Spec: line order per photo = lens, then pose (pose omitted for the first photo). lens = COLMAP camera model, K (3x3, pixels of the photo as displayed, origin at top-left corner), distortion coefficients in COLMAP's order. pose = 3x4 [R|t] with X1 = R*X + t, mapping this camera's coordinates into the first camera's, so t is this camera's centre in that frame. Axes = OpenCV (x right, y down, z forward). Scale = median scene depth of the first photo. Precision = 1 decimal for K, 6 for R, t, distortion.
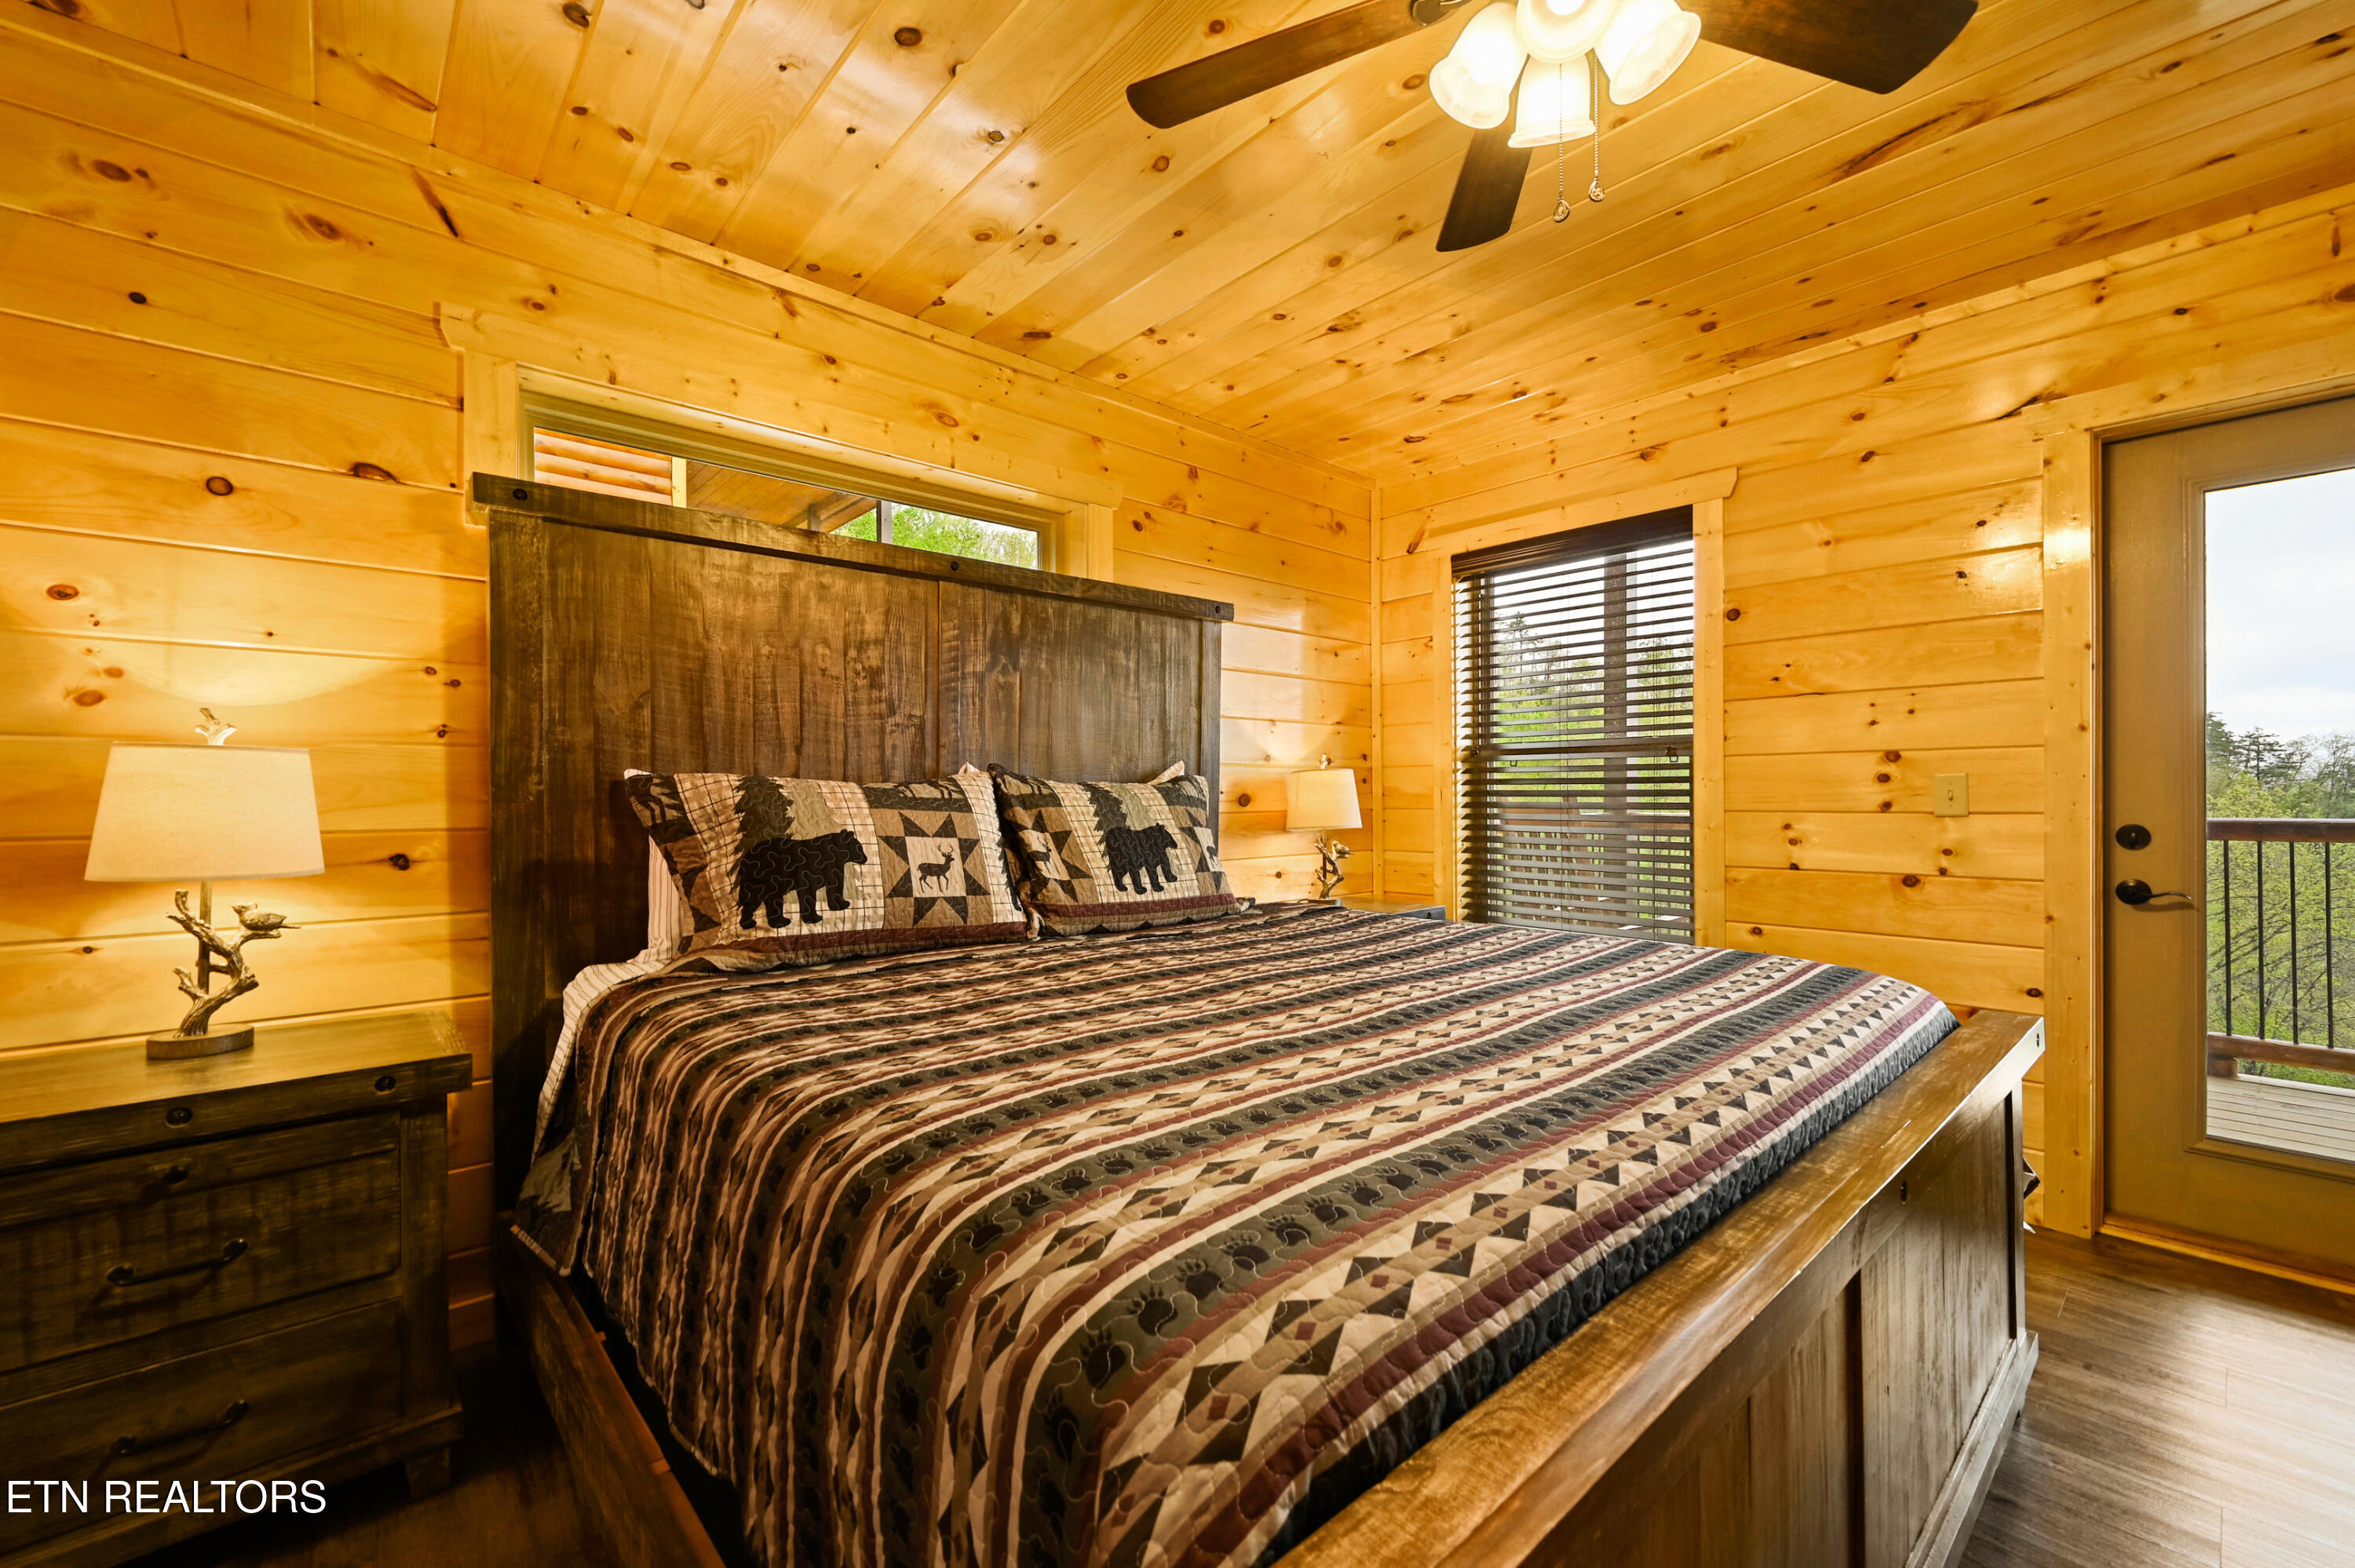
lens RADIAL K [[961.1, 0, 1169.0], [0, 961.1, 763.8], [0, 0, 1]] dist [0.000174, -0.000092]
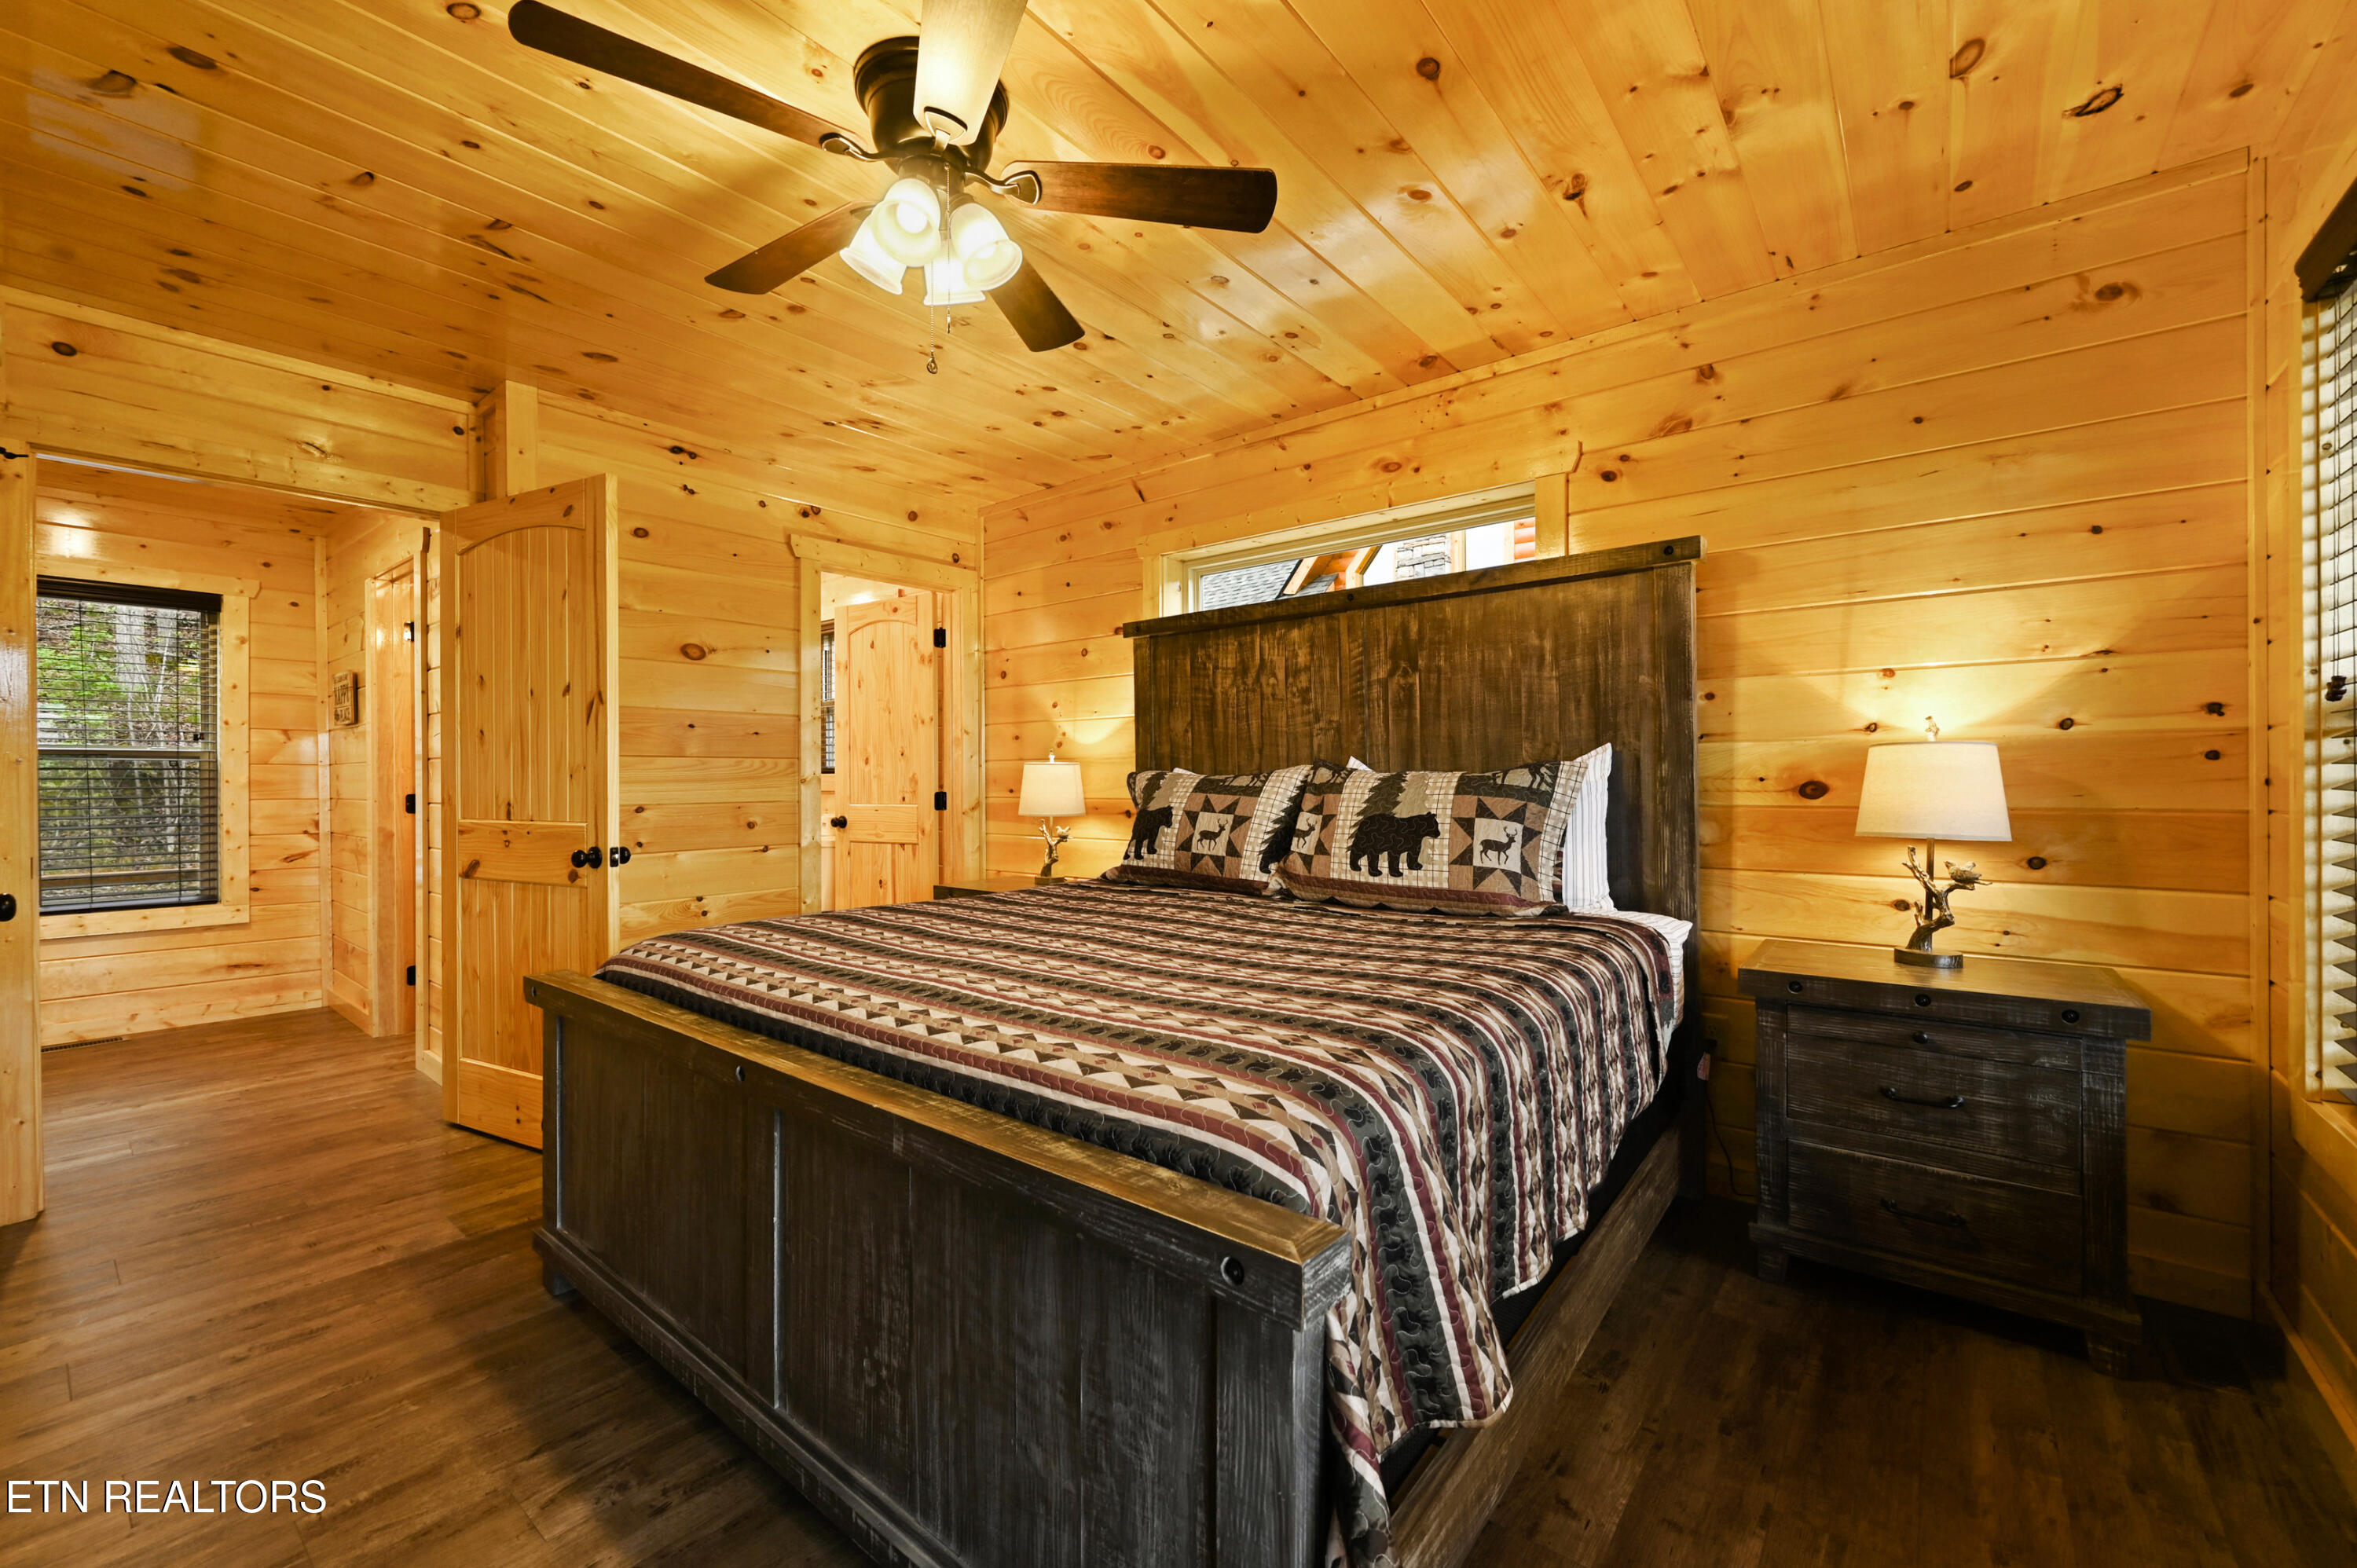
lens RADIAL K [[918.2, 0, 1188.0], [0, 918.2, 747.6], [0, 0, 1]] dist [-0.000006, -0.000018]
pose [[0.176616, -0.021630, -0.984042, 0.934945], [0.043767, 0.998942, -0.014102, -0.004870], [0.983306, -0.040577, 0.177376, 0.595057]]
